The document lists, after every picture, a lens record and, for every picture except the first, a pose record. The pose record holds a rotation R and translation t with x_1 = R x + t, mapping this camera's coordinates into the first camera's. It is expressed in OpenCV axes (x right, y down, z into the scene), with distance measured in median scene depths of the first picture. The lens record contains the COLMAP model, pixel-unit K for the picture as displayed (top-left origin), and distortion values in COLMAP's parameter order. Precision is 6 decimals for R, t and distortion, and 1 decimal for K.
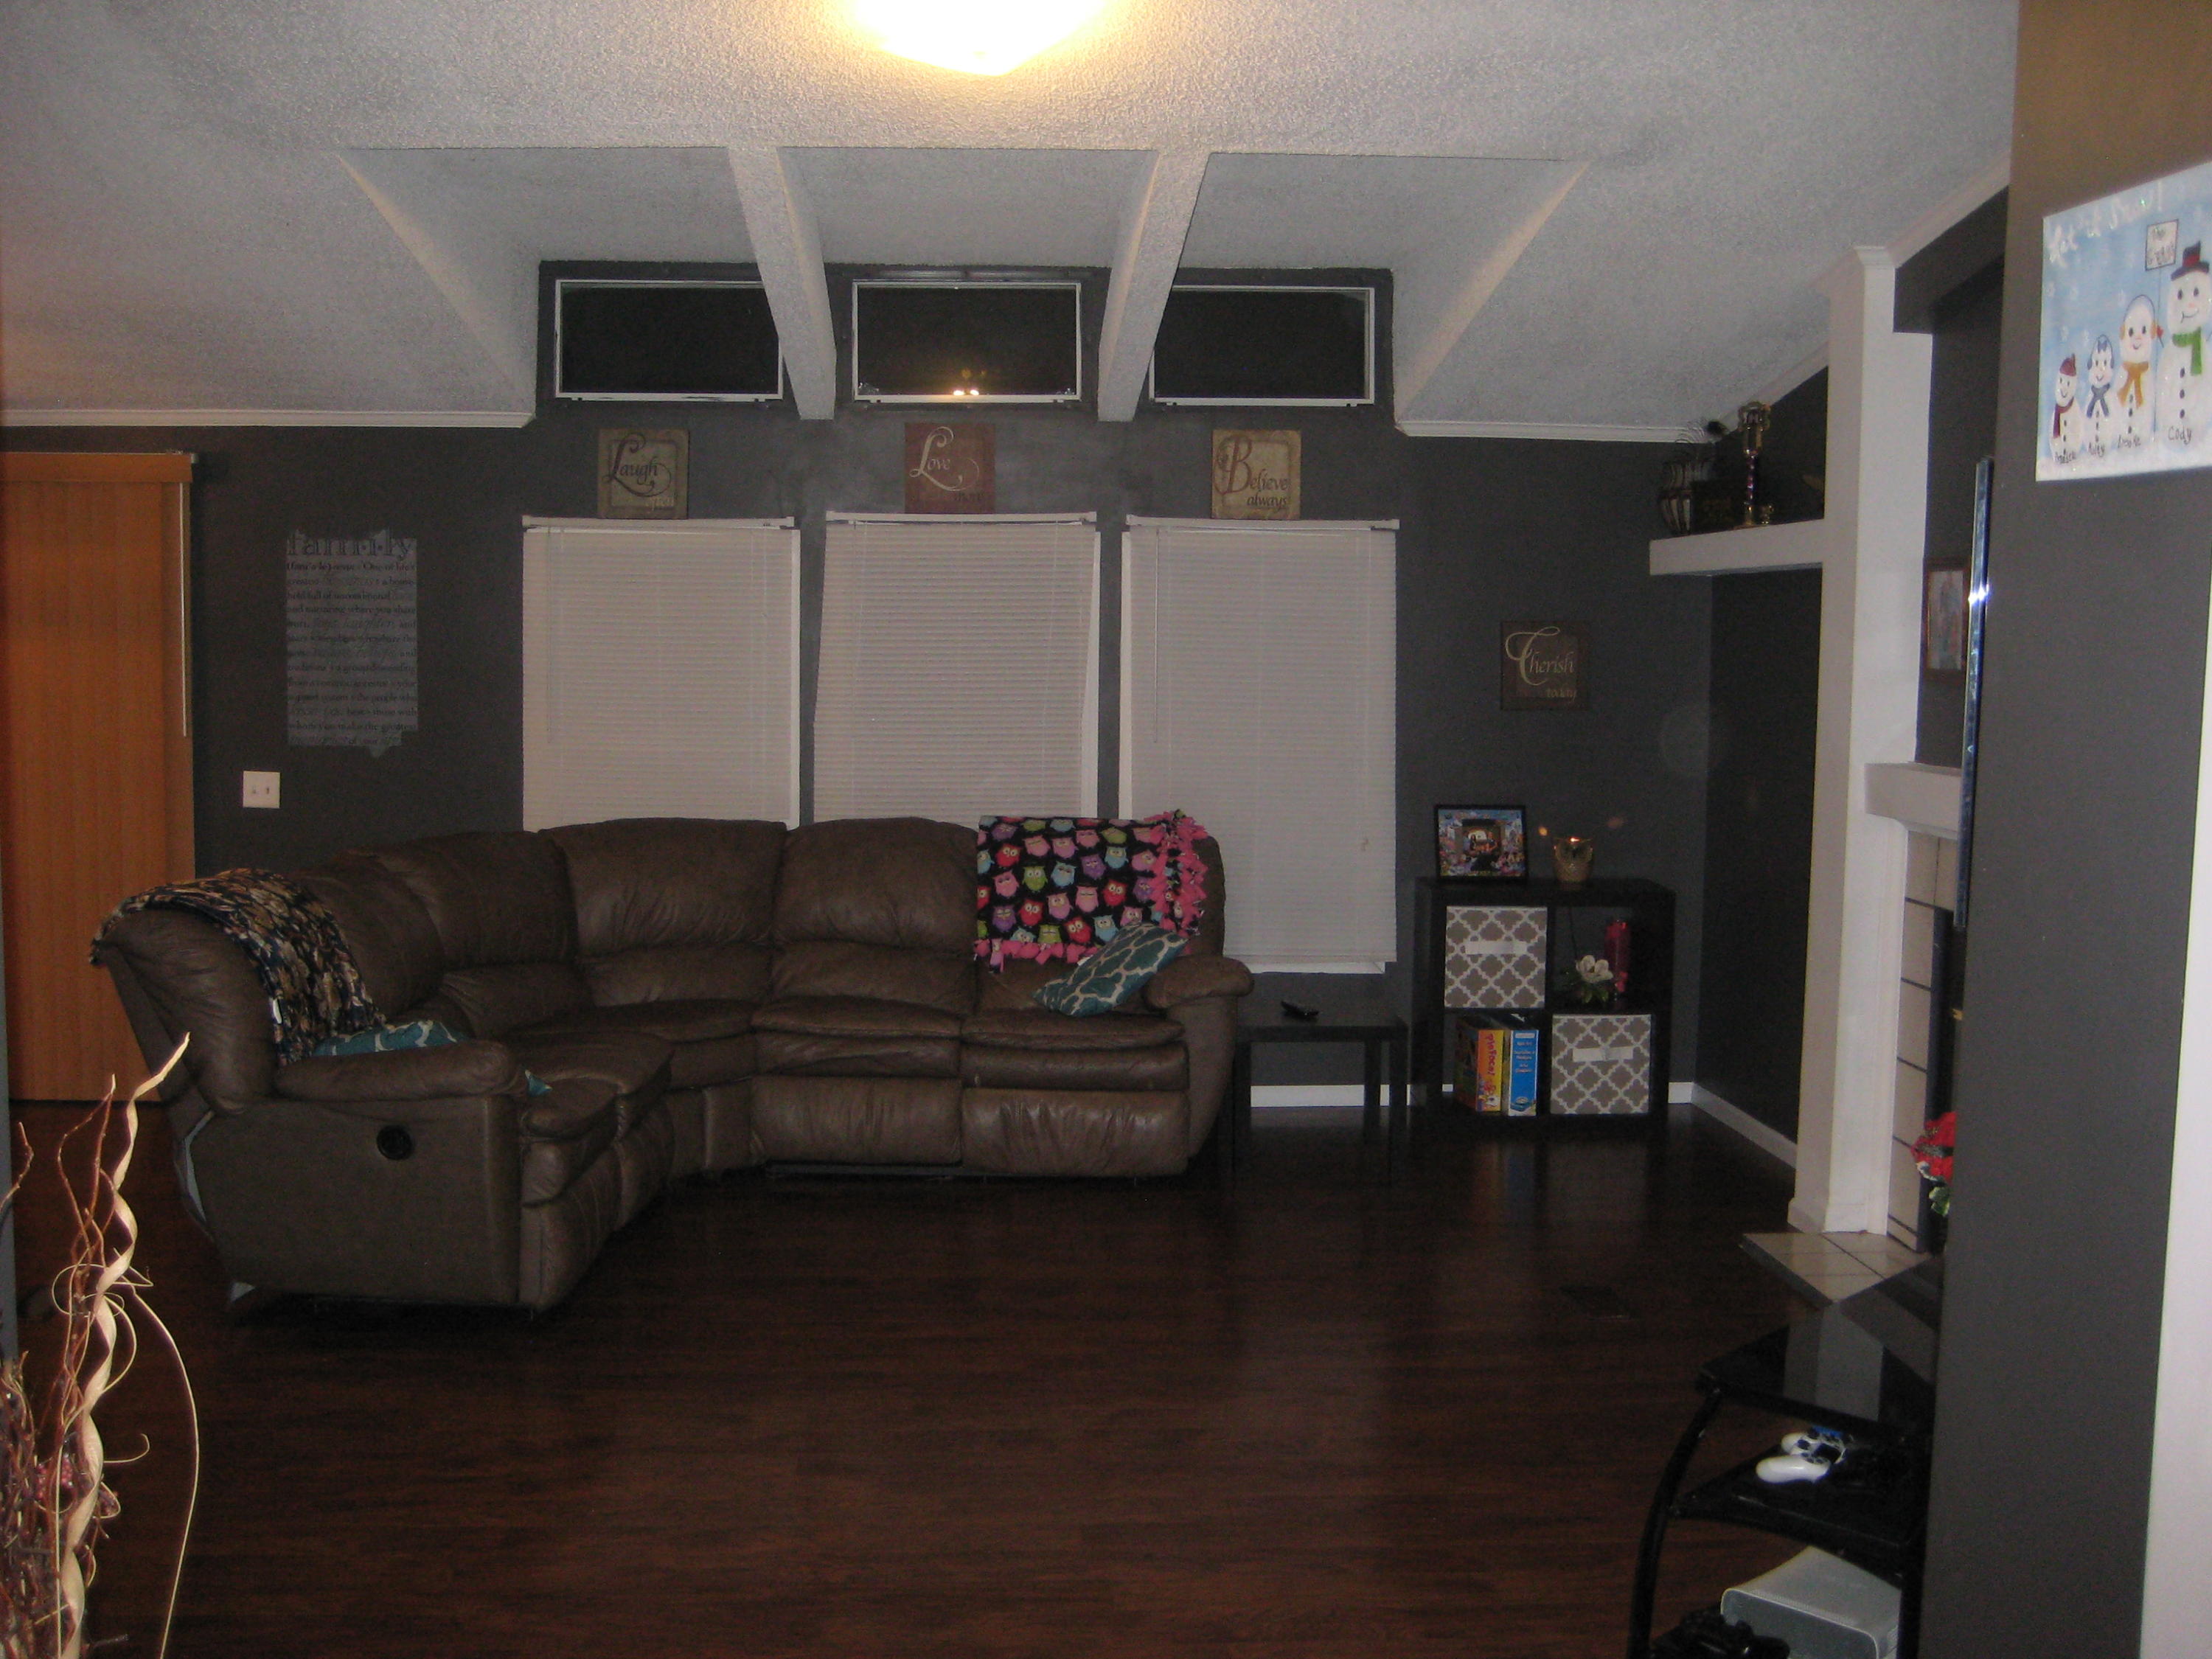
lens RADIAL K [[2306.0, 0, 1075.2], [0, 2306.0, 821.0], [0, 0, 1]] dist [-0.160451, 0.202406]
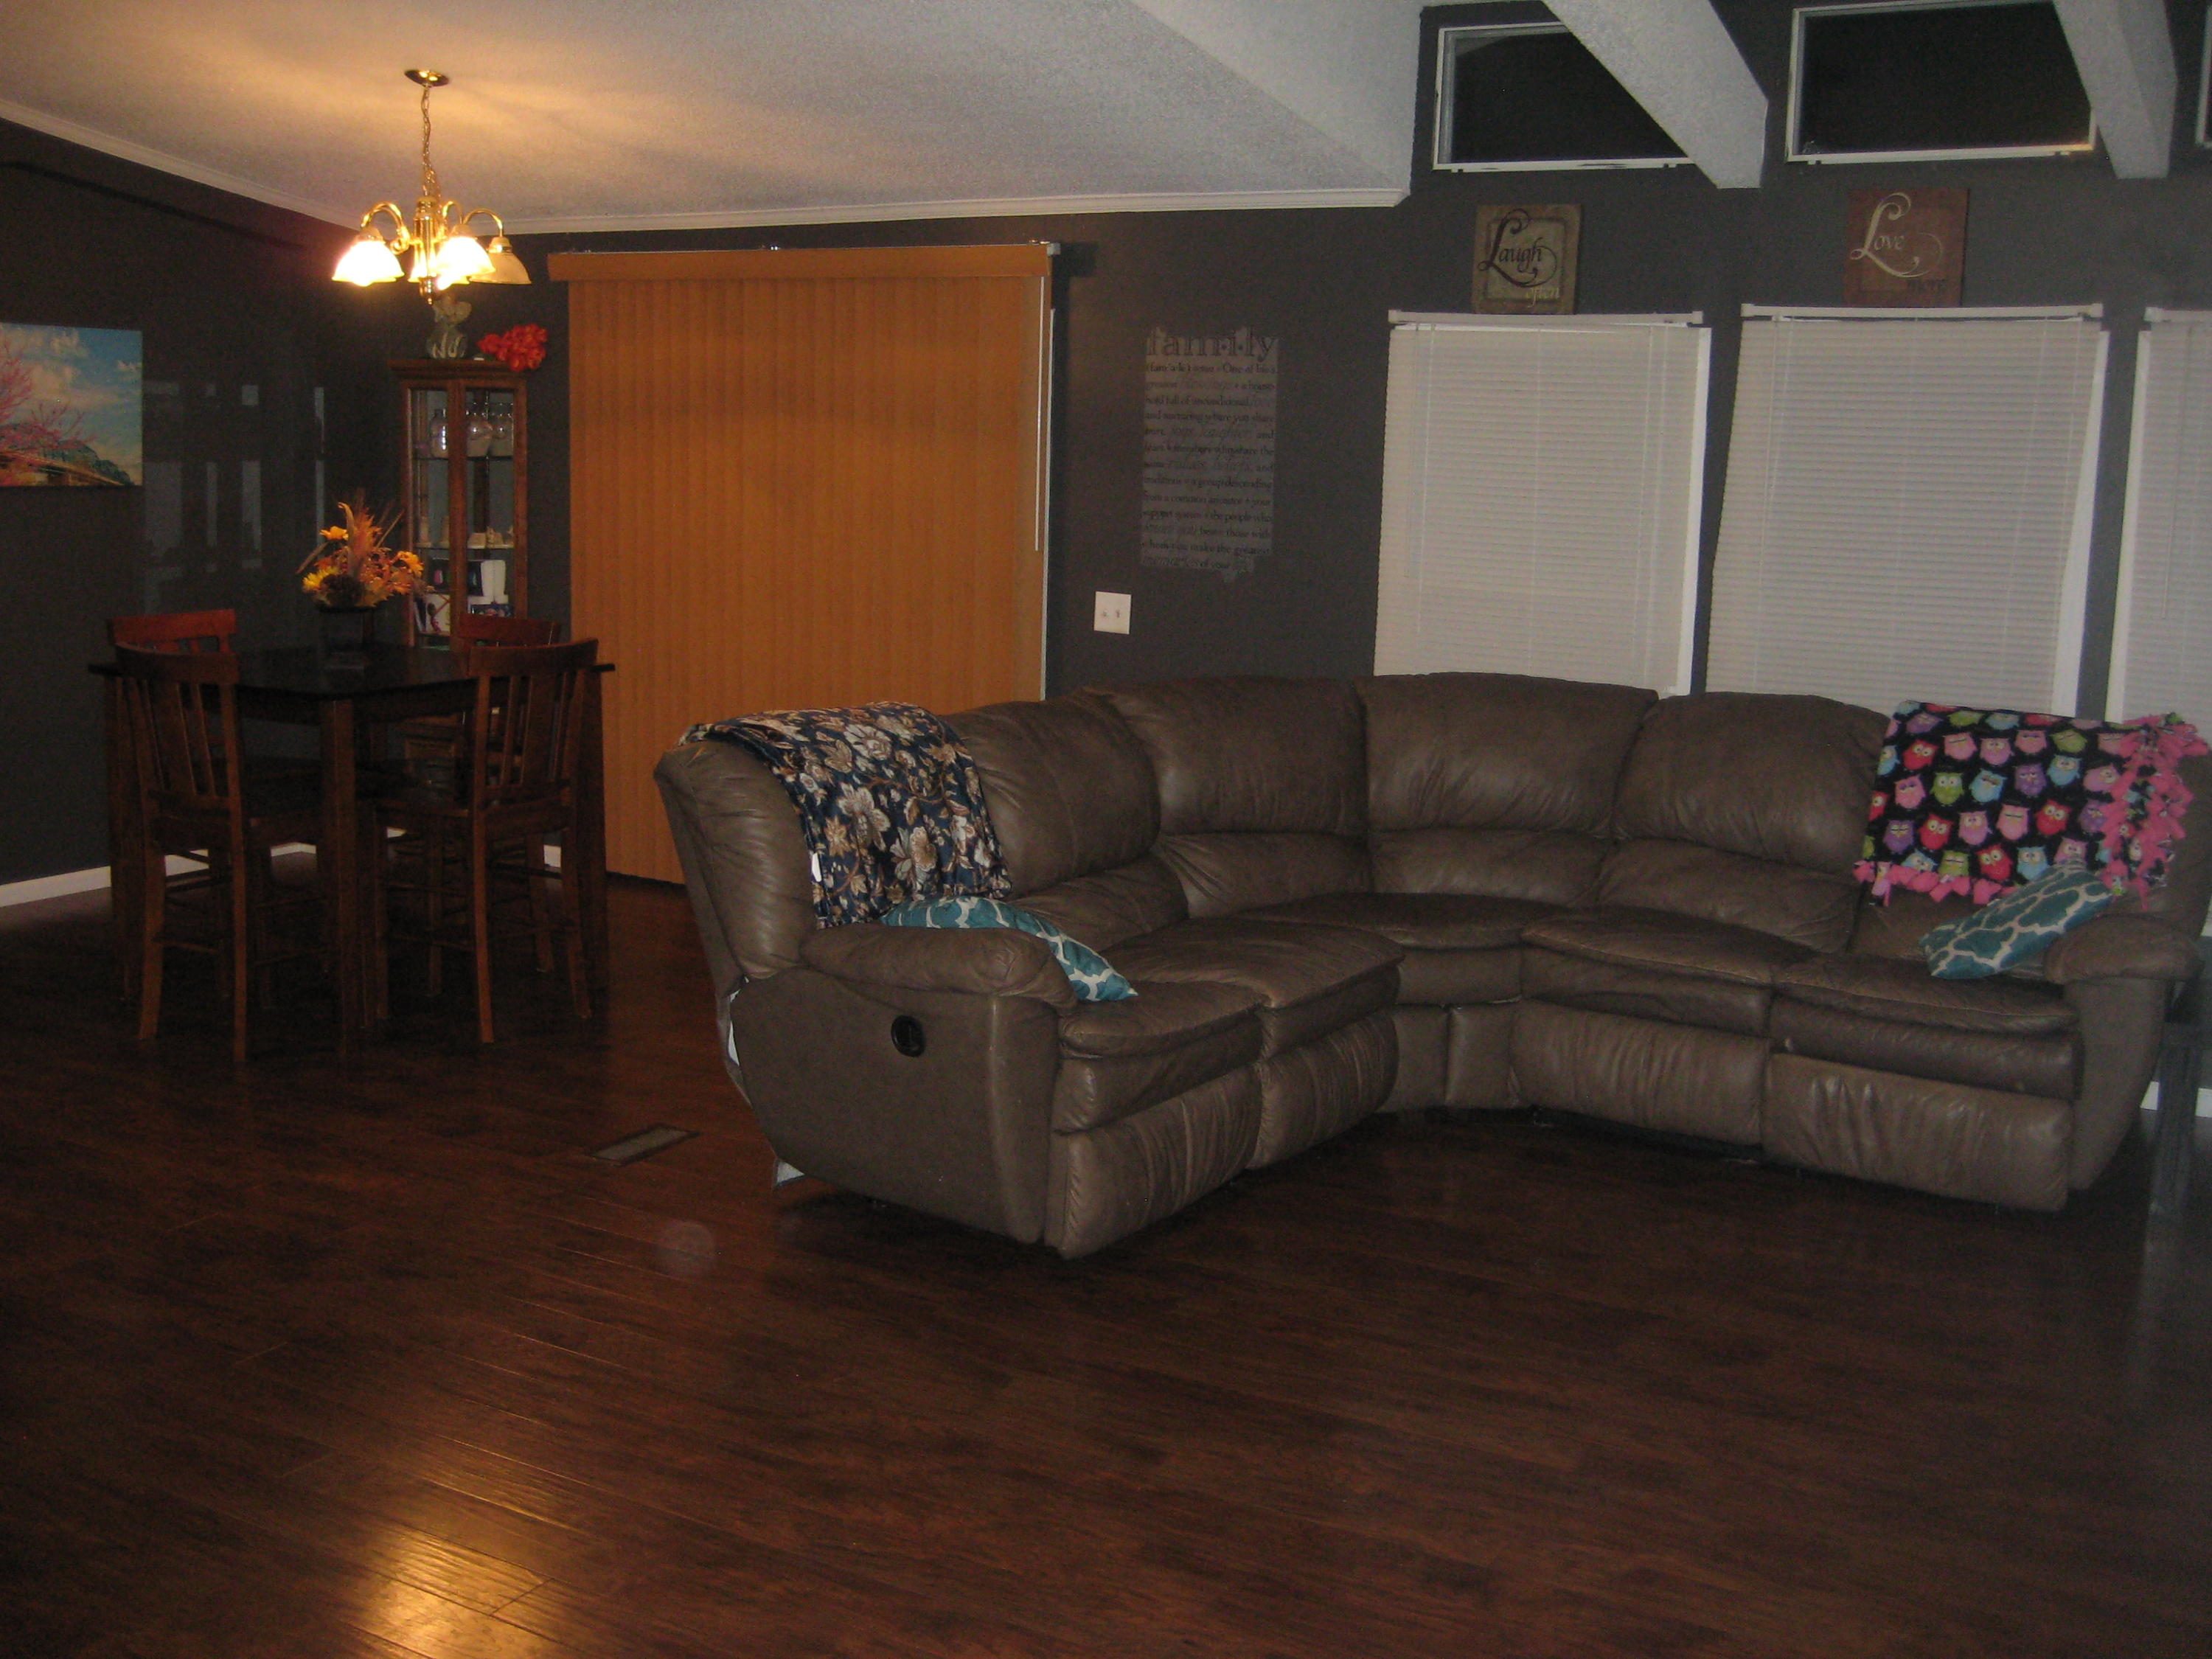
lens RADIAL K [[2306.0, 0, 1075.2], [0, 2306.0, 821.0], [0, 0, 1]] dist [-0.160451, 0.202406]
pose [[0.836721, 0.101446, -0.538151, 0.144228], [-0.061778, 0.993905, 0.091306, -0.014715], [0.544133, -0.043152, 0.837888, 0.216440]]
